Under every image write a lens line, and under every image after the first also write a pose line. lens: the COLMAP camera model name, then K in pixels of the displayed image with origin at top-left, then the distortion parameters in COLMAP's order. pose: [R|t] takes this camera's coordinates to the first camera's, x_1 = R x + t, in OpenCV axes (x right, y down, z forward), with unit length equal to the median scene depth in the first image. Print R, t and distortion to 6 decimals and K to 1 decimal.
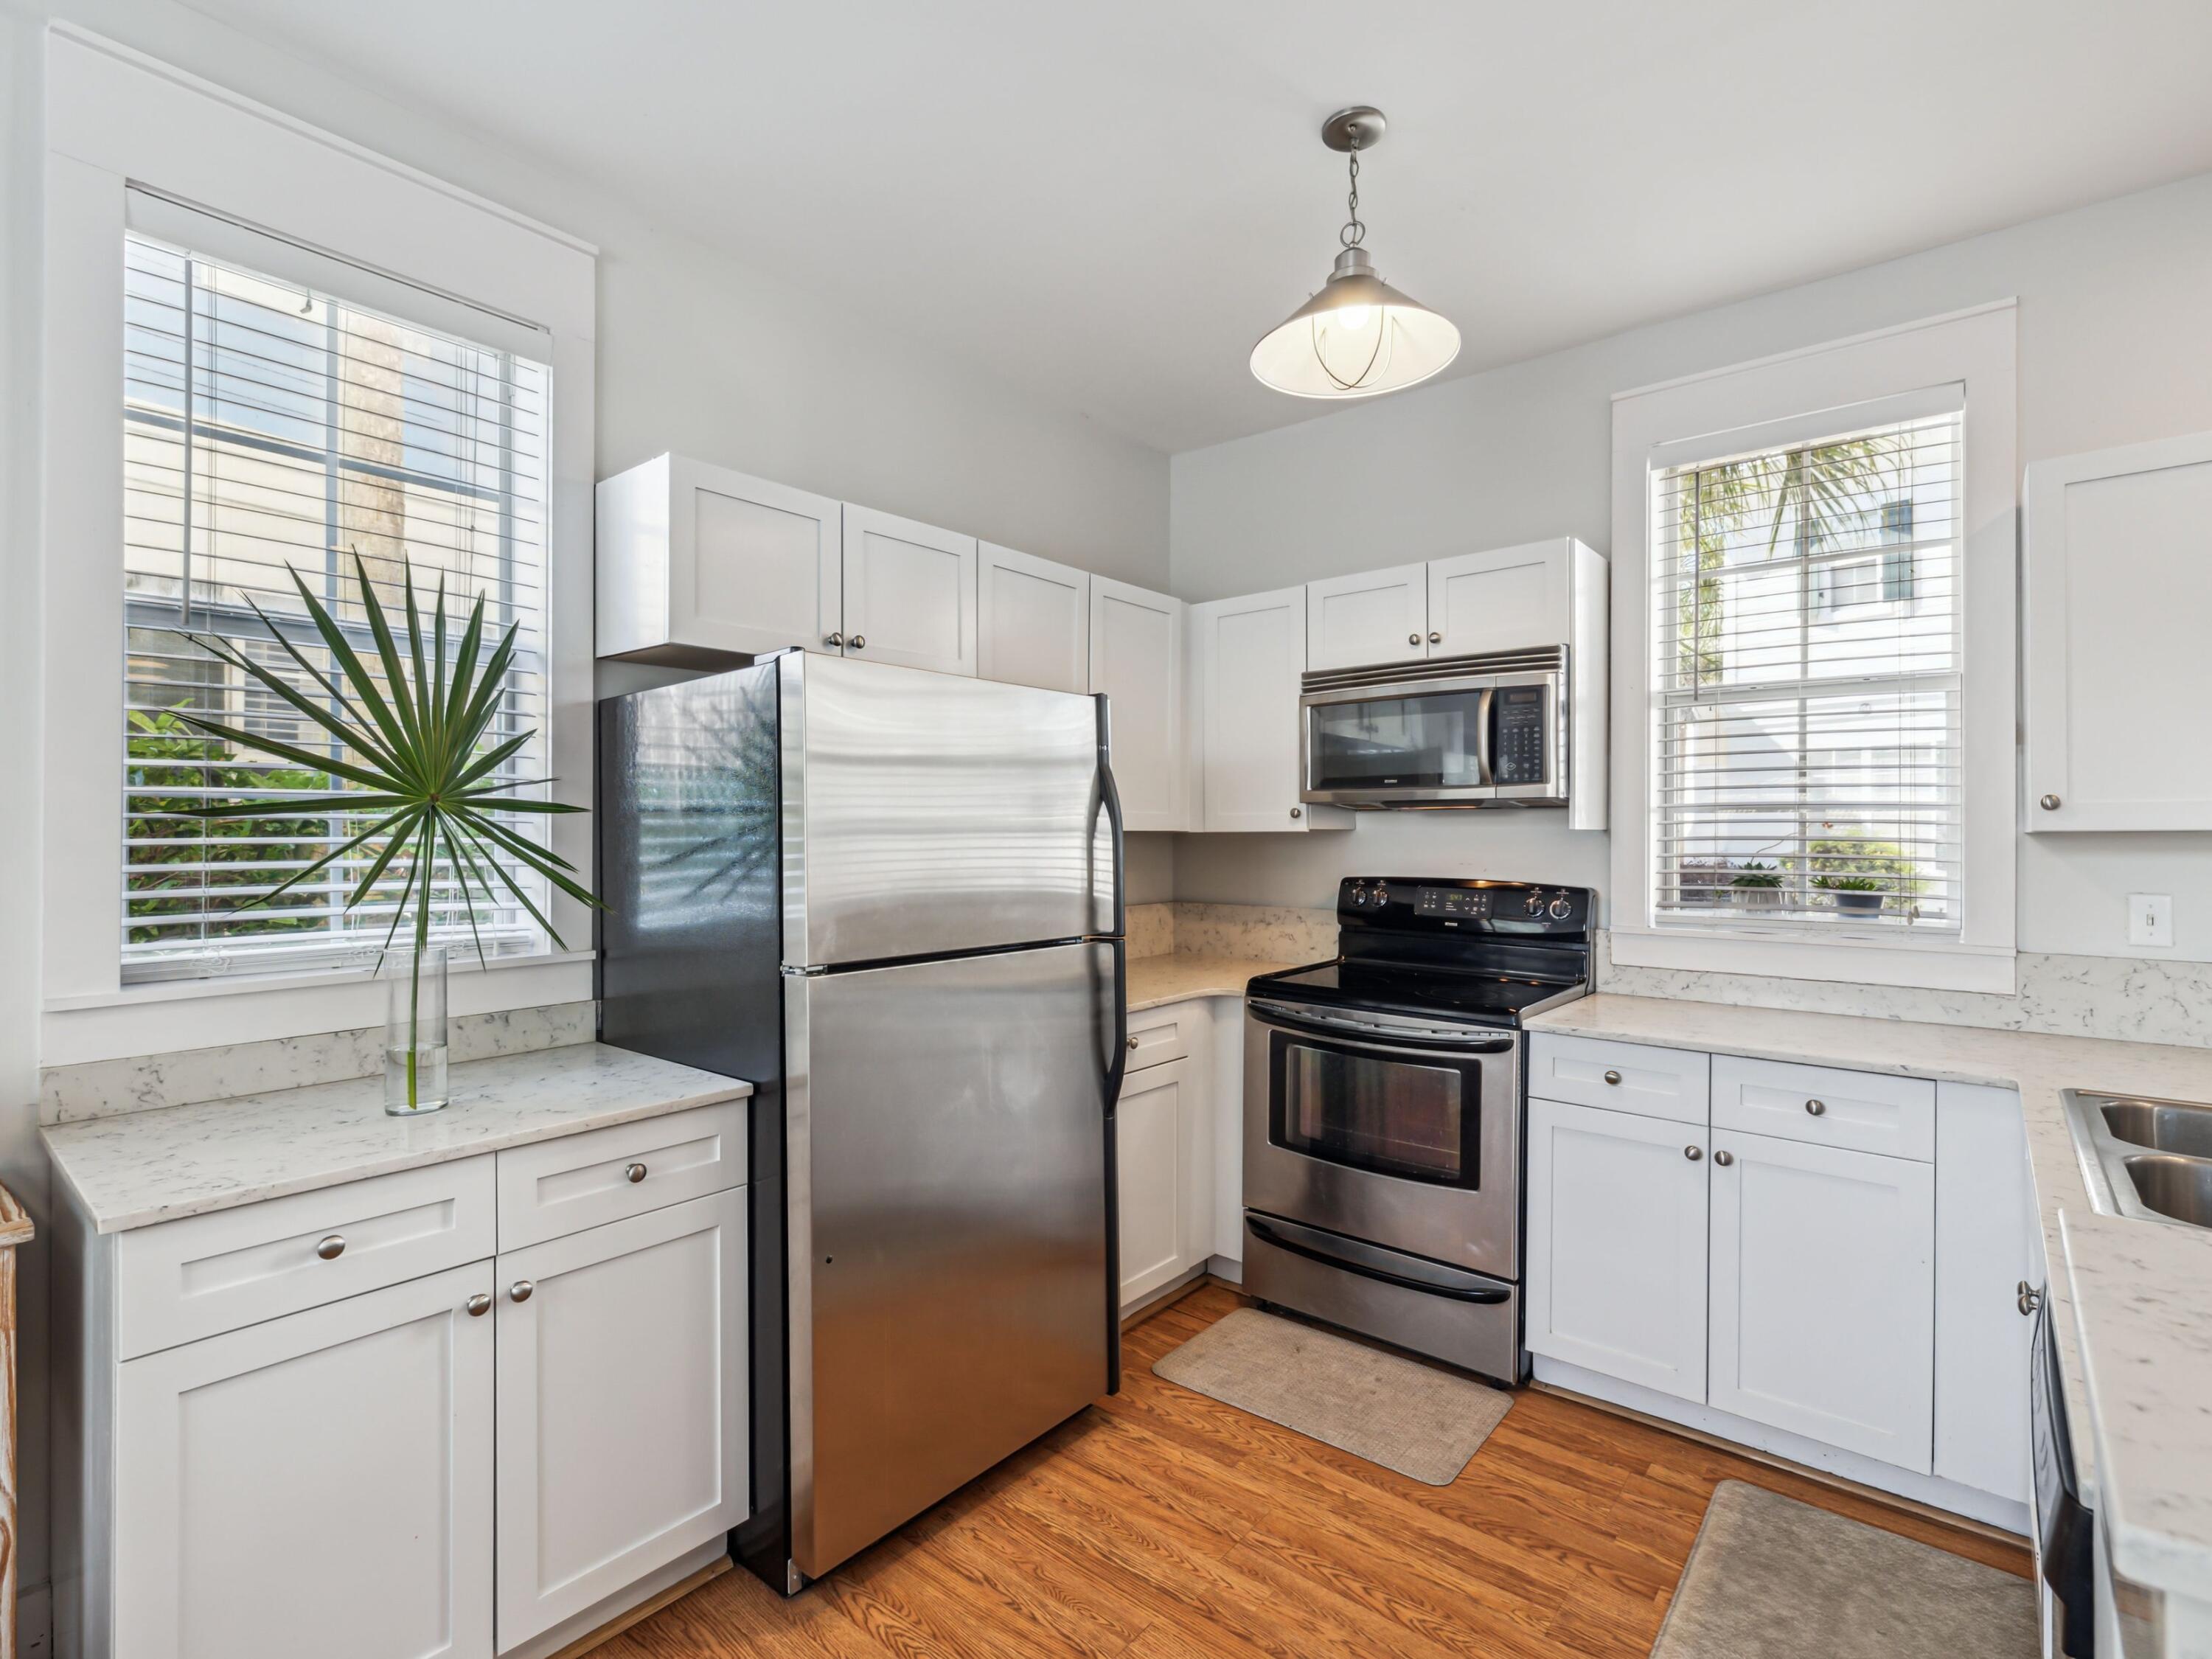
lens RADIAL K [[1047.0, 0, 1103.8], [0, 1047.0, 833.7], [0, 0, 1]] dist [0.002327, -0.001049]
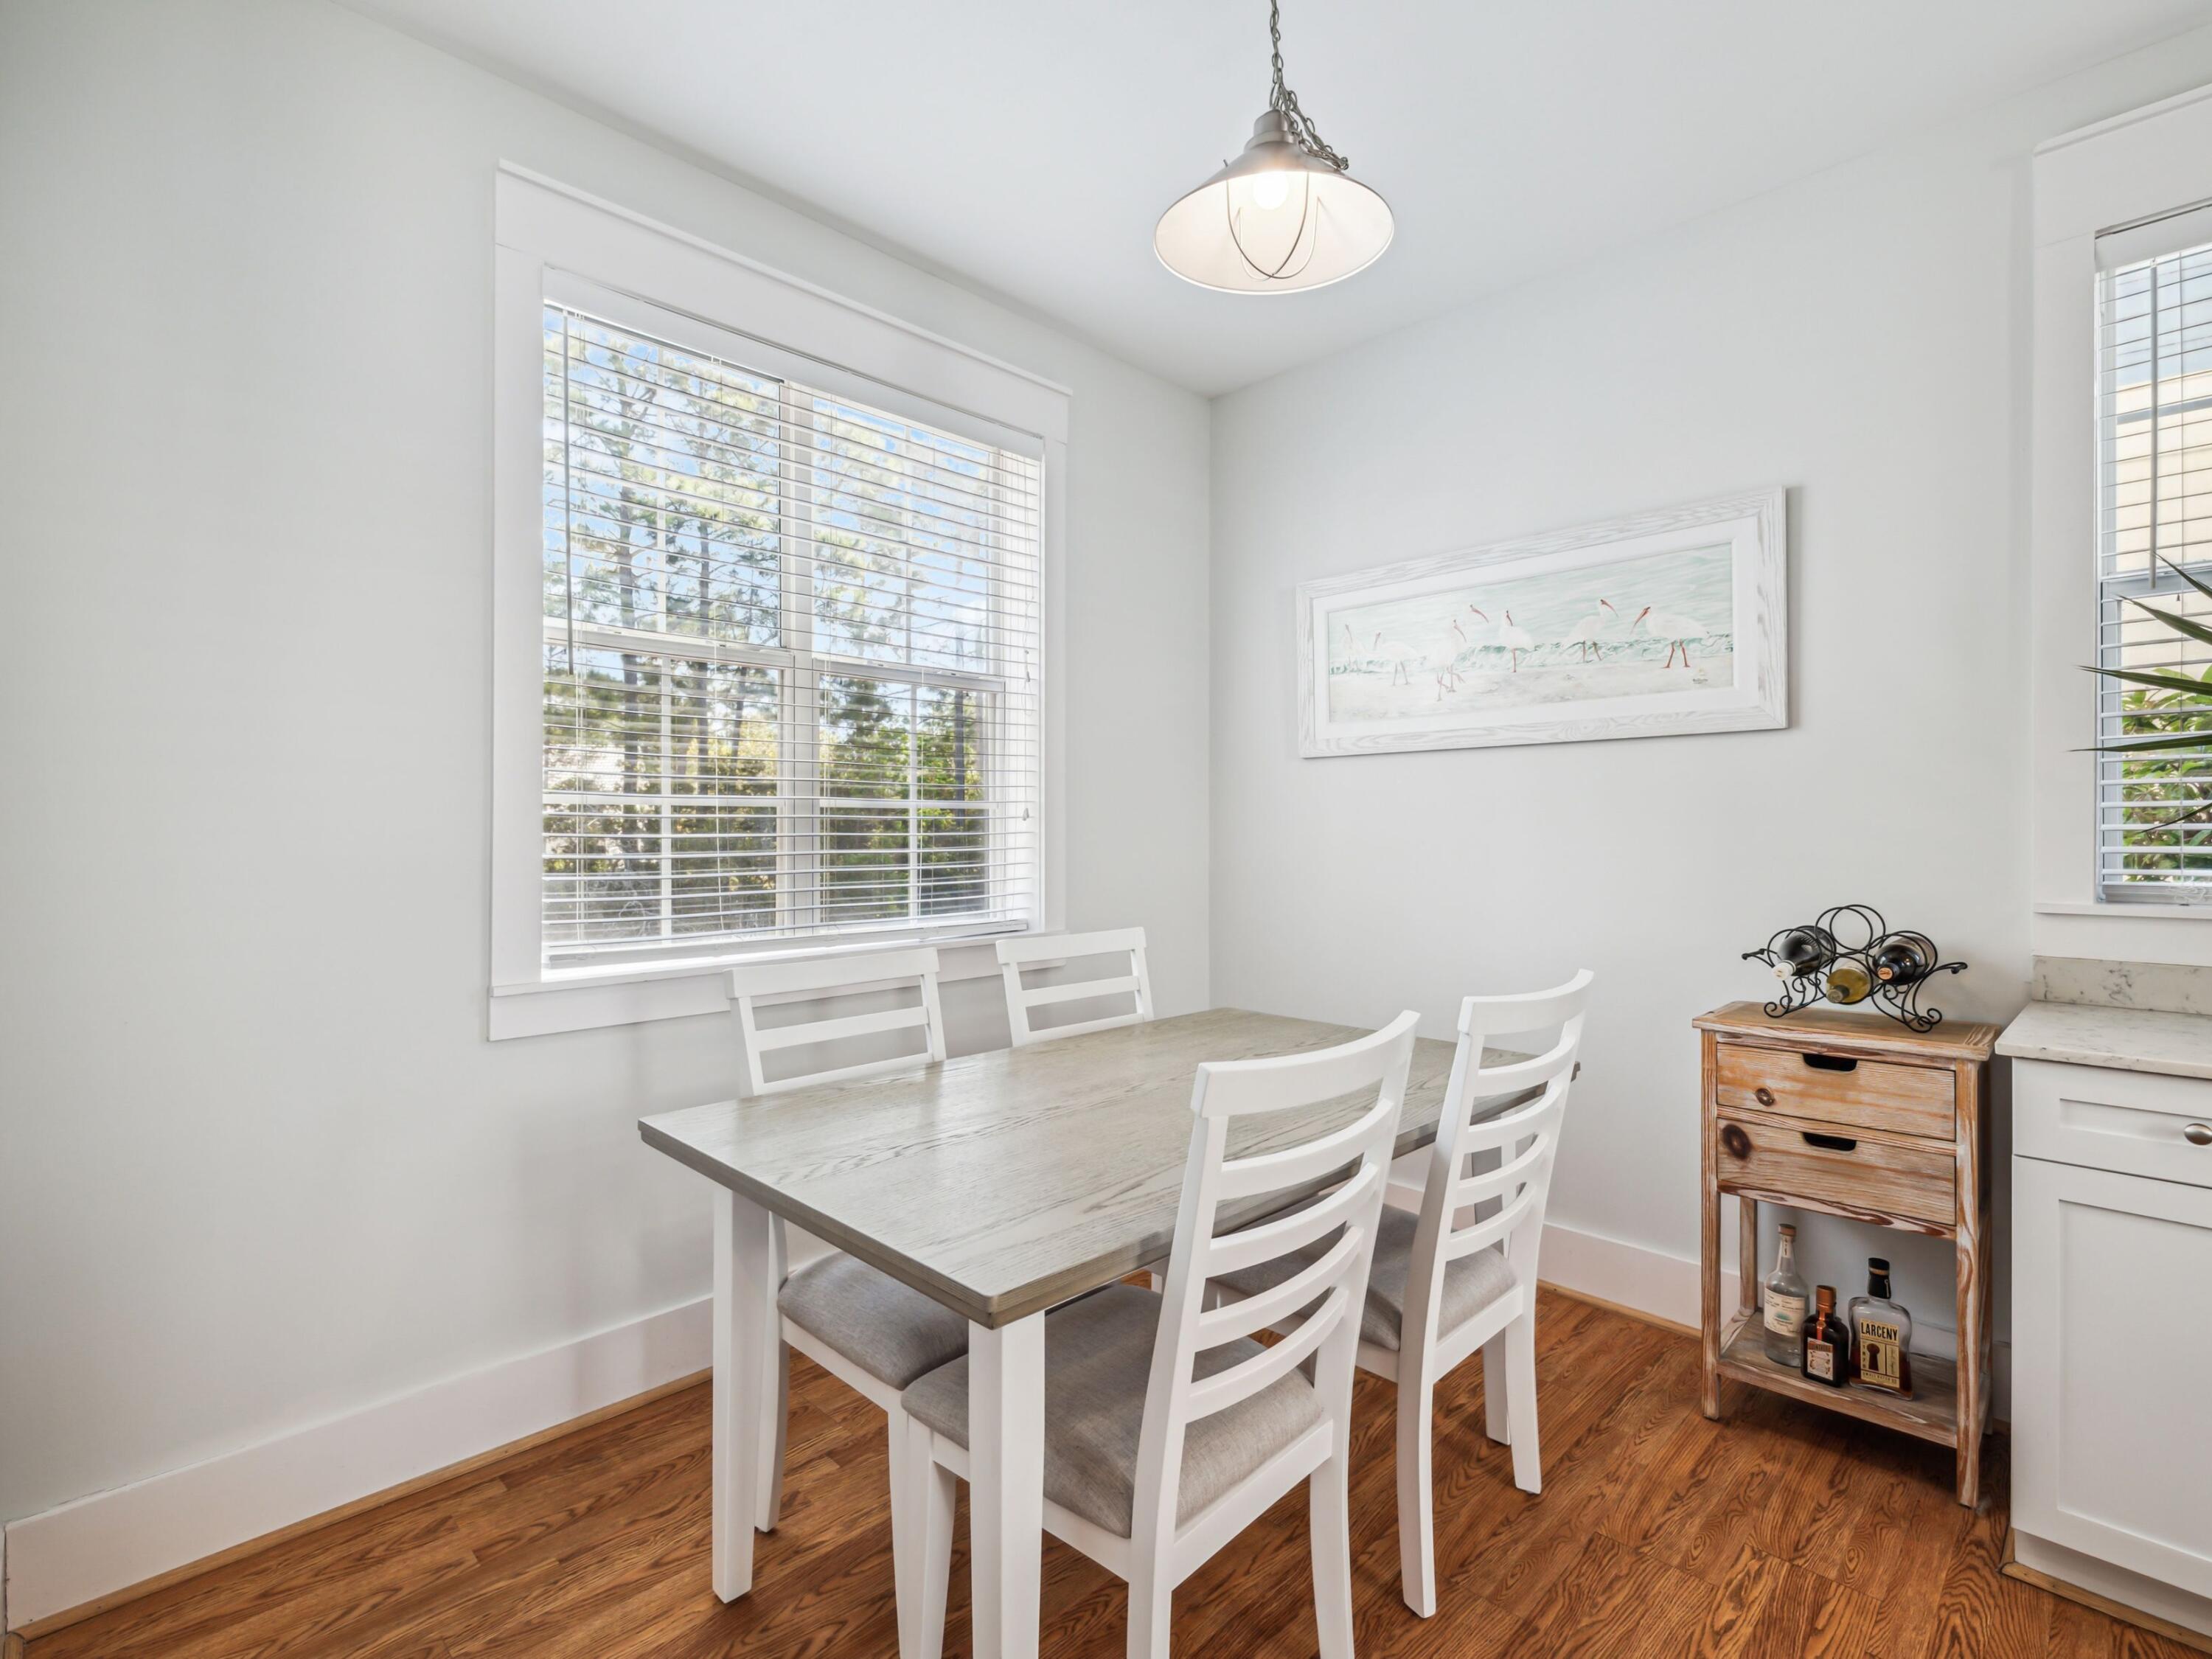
lens RADIAL K [[1047.0, 0, 1102.7], [0, 1047.0, 820.6], [0, 0, 1]] dist [0.002327, -0.001049]
pose [[-0.095281, -0.005688, -0.995434, 0.282246], [0.001561, 0.999982, -0.005863, 0.044296], [0.995449, -0.002112, -0.095270, -0.020201]]
